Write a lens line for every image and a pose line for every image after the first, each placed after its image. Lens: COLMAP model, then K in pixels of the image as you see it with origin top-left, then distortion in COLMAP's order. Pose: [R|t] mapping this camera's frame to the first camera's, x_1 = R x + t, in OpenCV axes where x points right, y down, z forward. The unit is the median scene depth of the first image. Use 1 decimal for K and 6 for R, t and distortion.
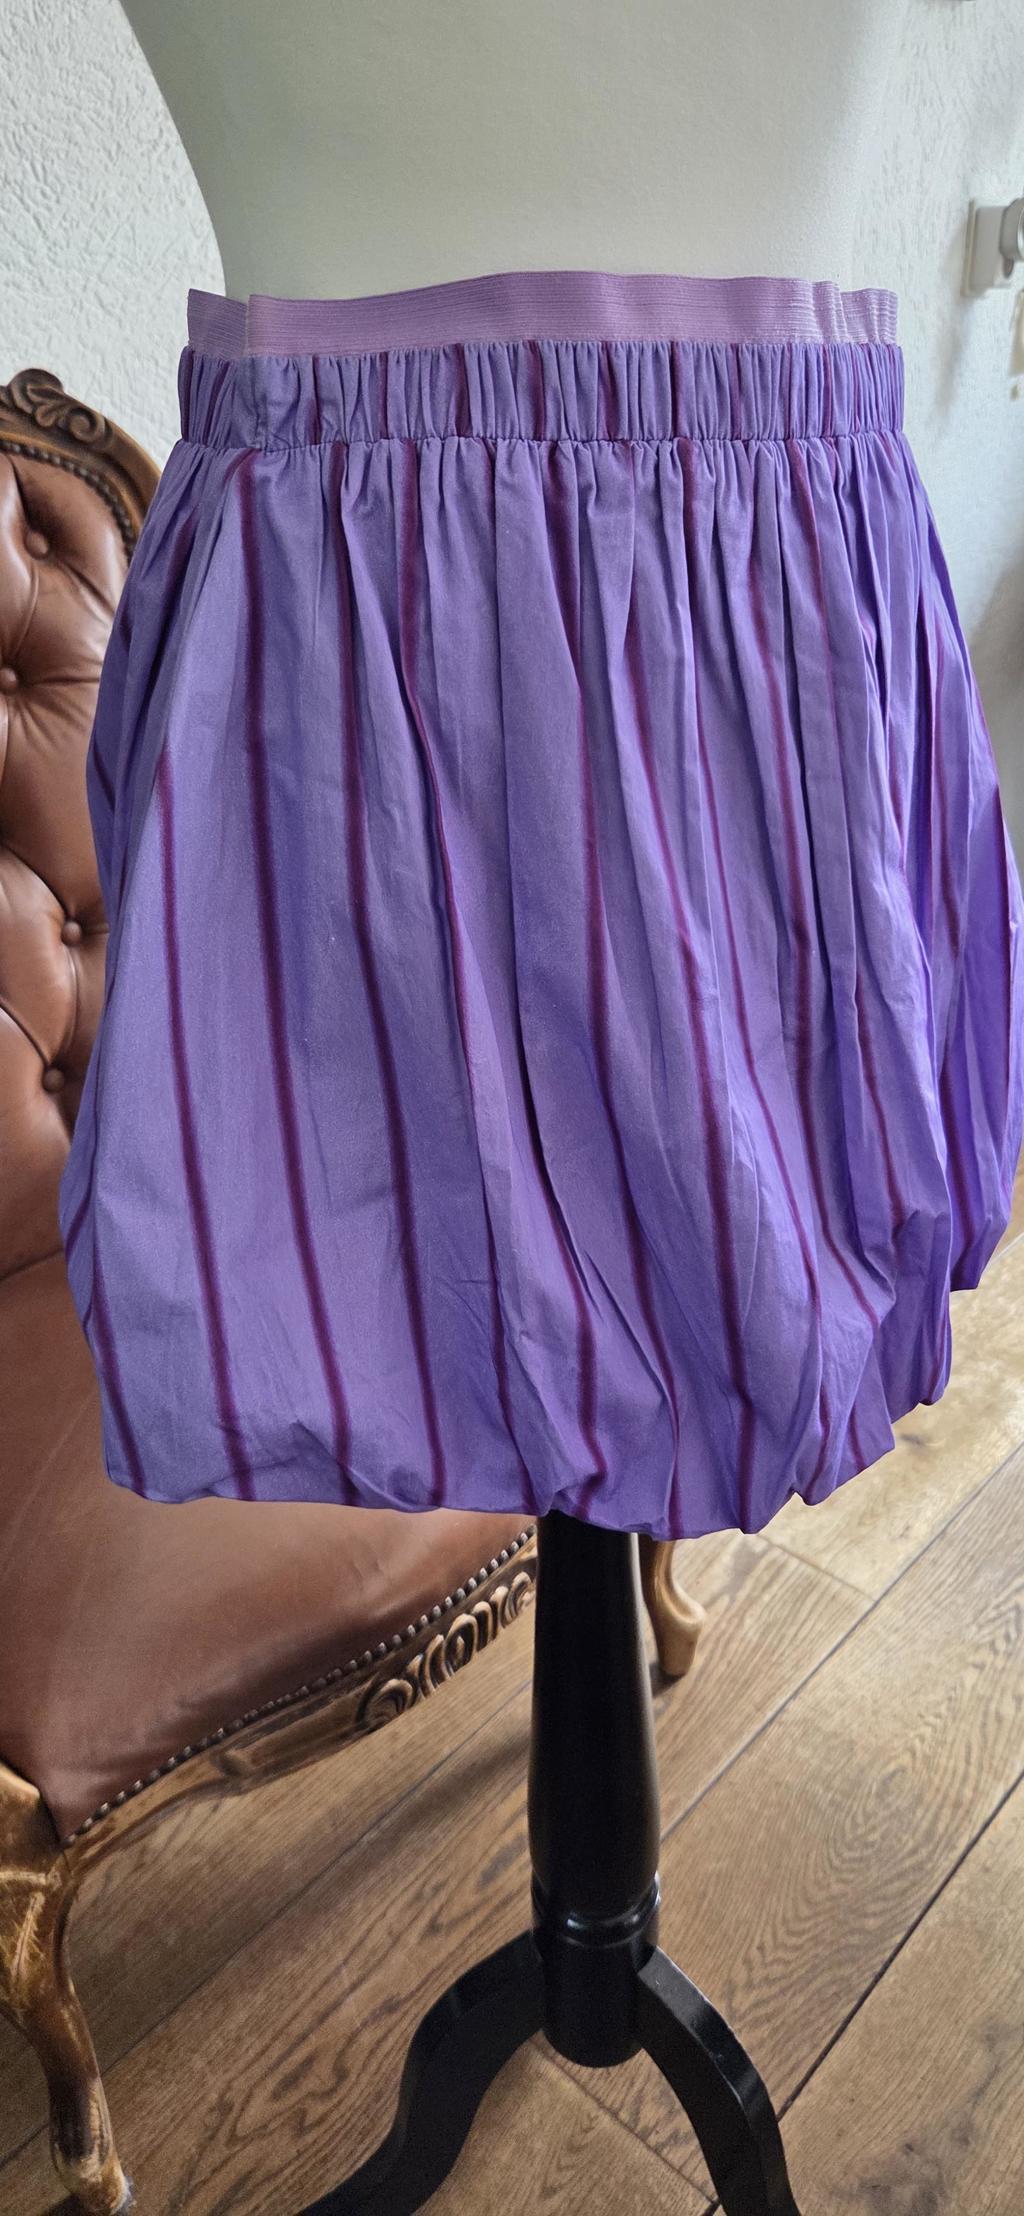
lens RADIAL K [[1539.7, 0, 518.1], [0, 1539.7, 1102.8], [0, 0, 1]] dist [0.033424, -0.023501]
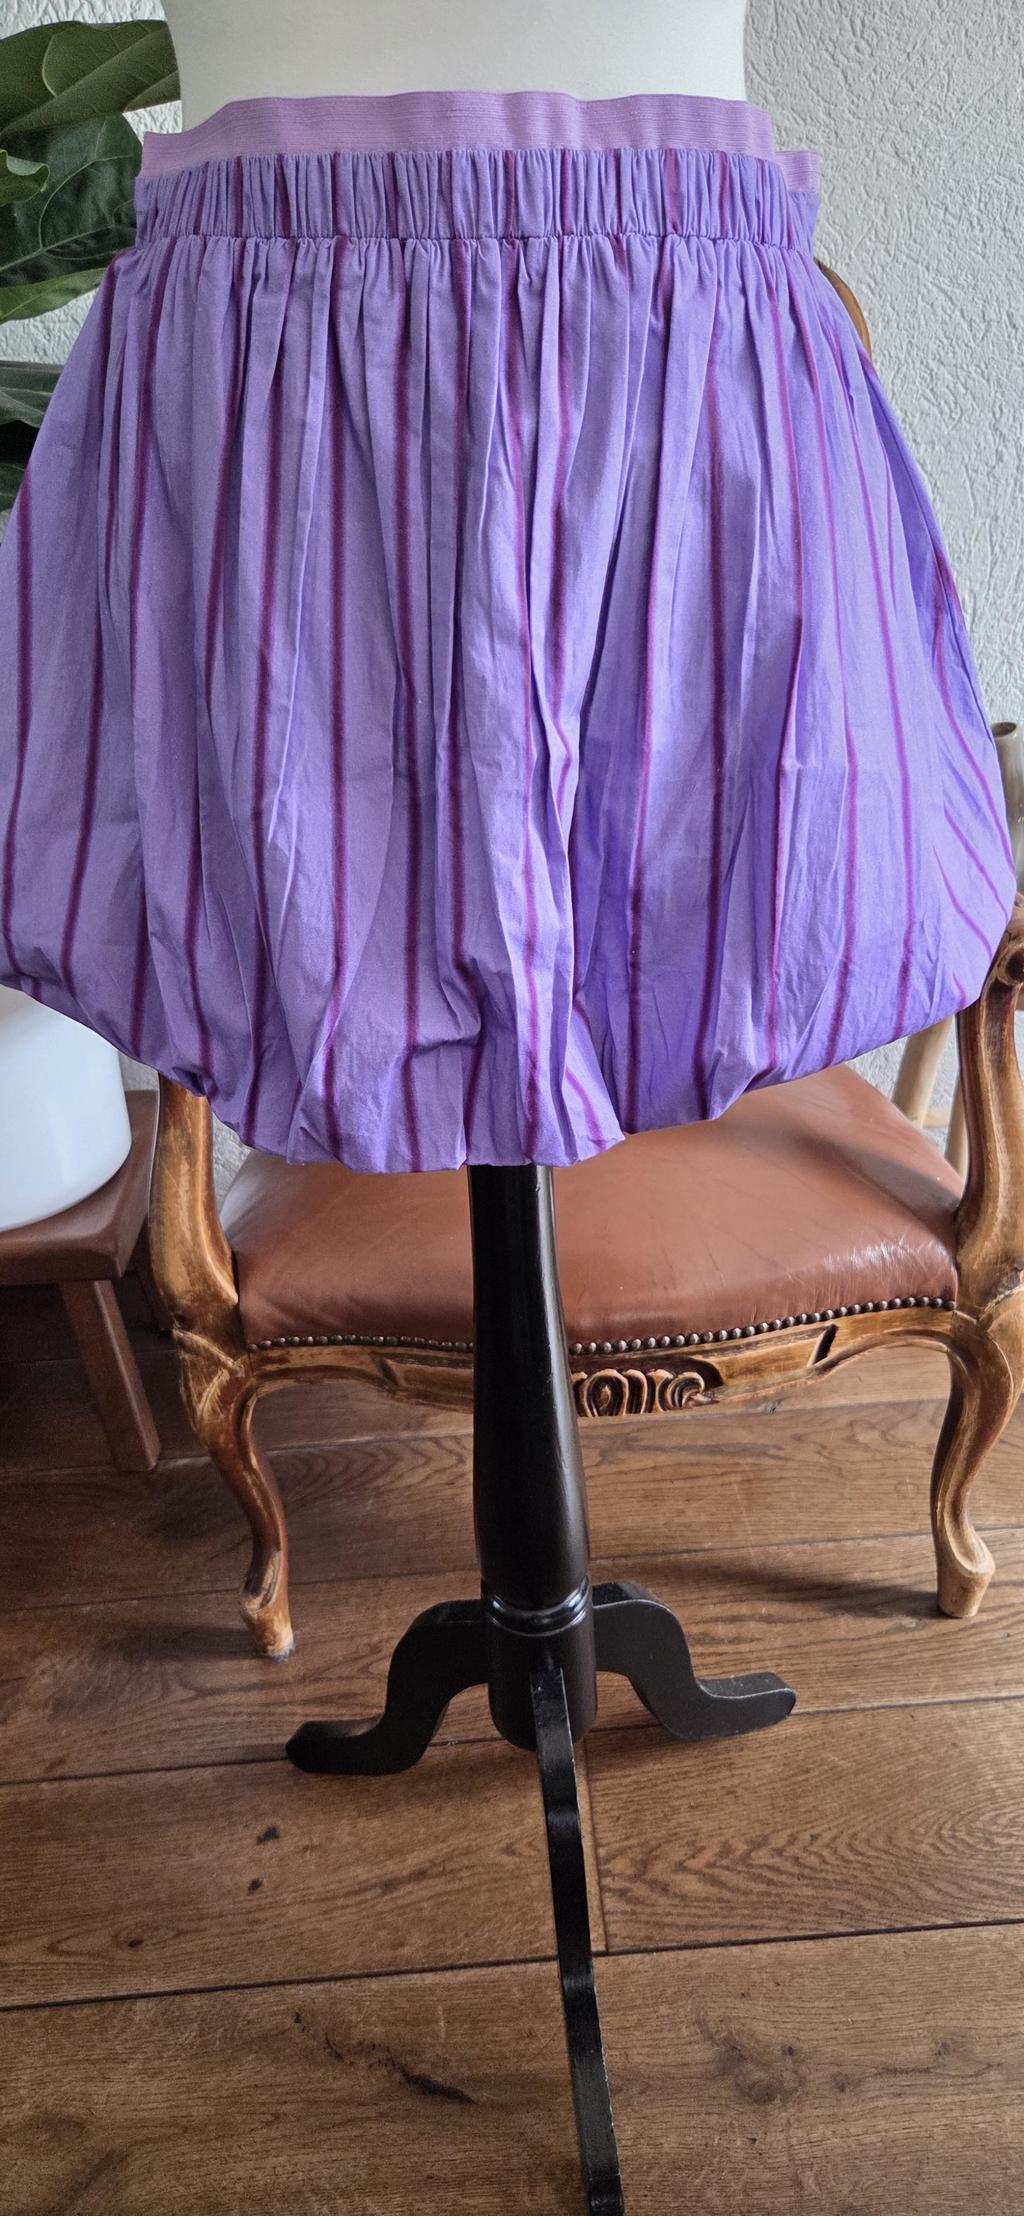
lens RADIAL K [[1539.7, 0, 509.0], [0, 1539.7, 1117.2], [0, 0, 1]] dist [0.033424, -0.023501]
pose [[0.710363, 0.339606, -0.616484, 0.521997], [-0.295955, 0.938820, 0.176150, -0.013937], [0.638589, 0.057321, 0.767410, 0.081437]]
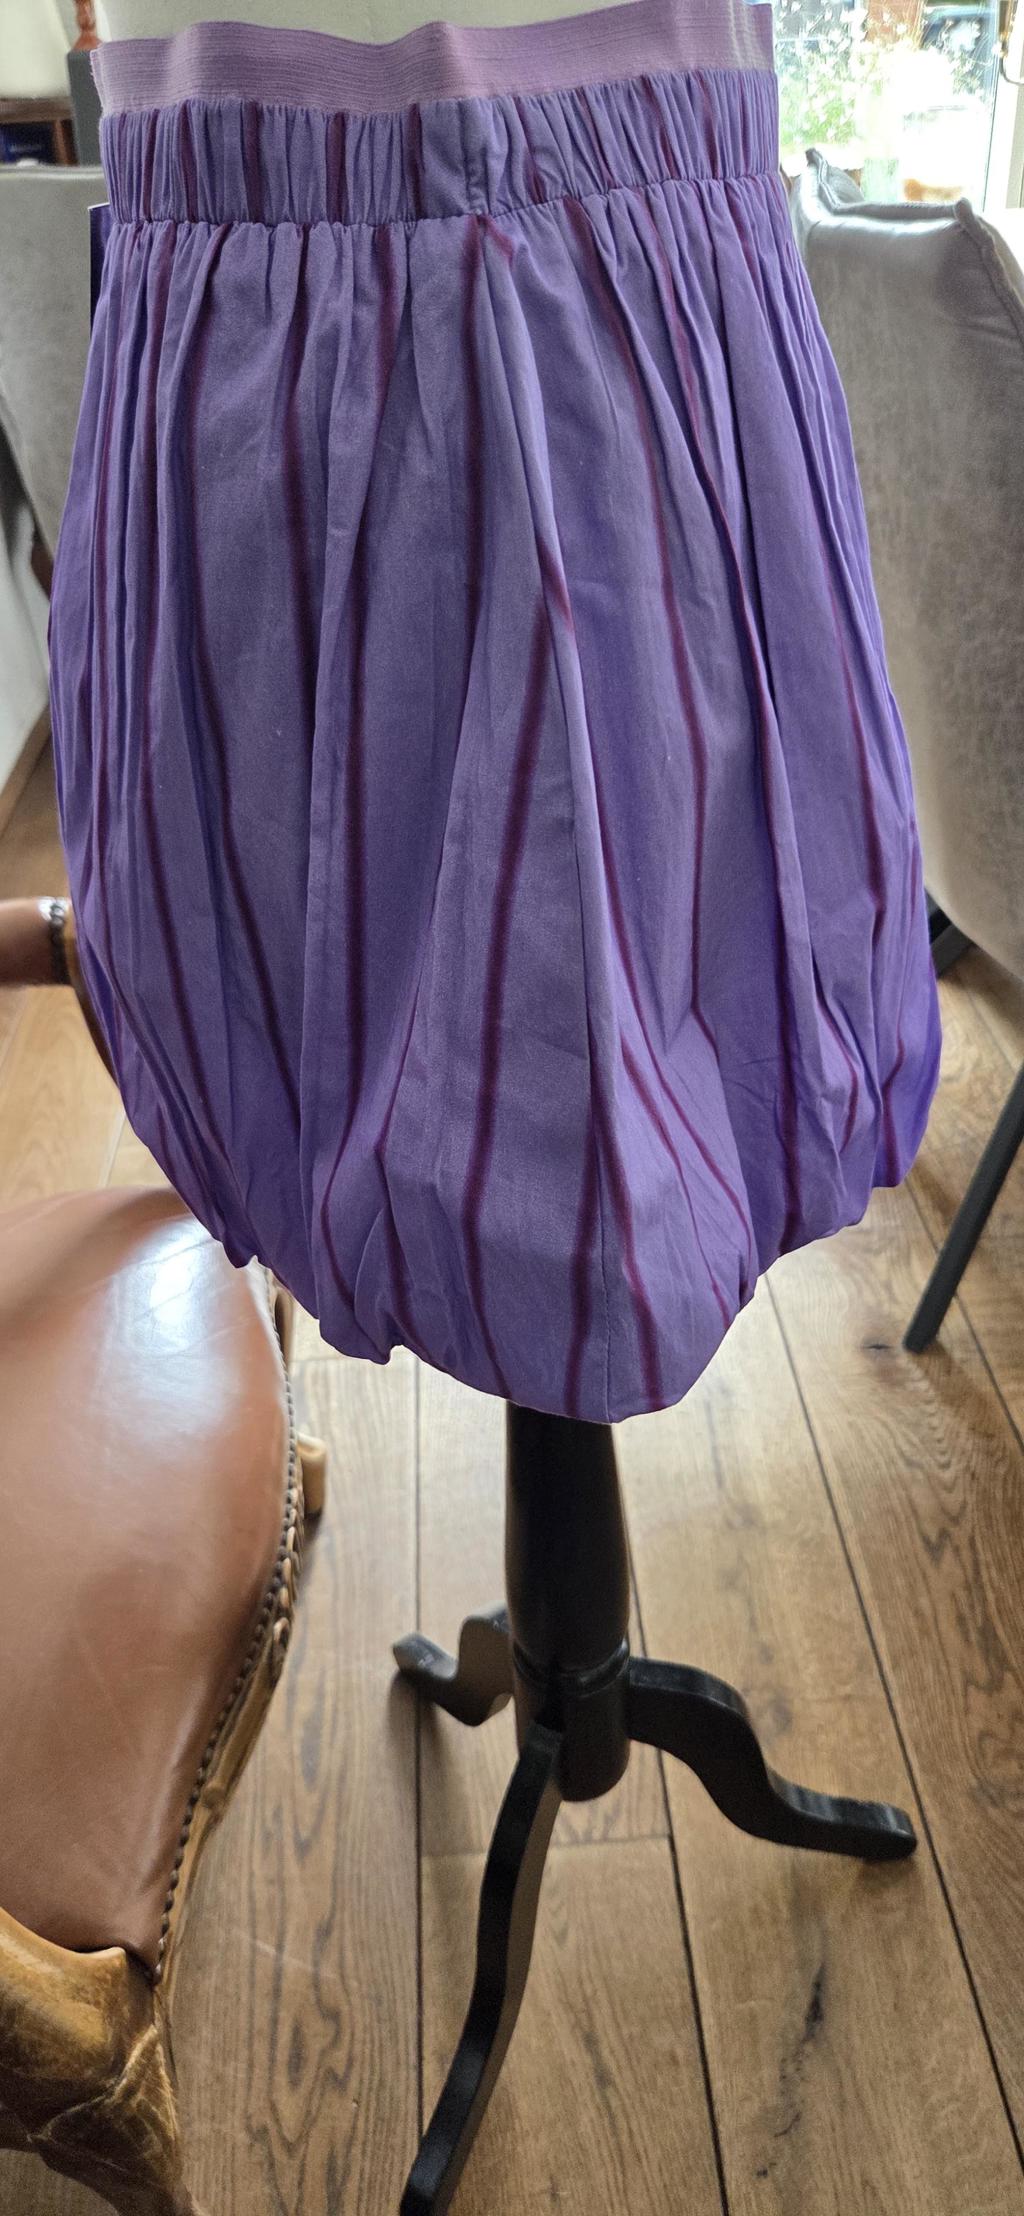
lens RADIAL K [[1539.7, 0, 517.2], [0, 1539.7, 1099.8], [0, 0, 1]] dist [0.033424, -0.023501]
pose [[0.698624, -0.409727, 0.586556, -0.377339], [0.347422, 0.910927, 0.222509, -0.071248], [-0.625478, 0.048333, 0.778744, 0.152289]]
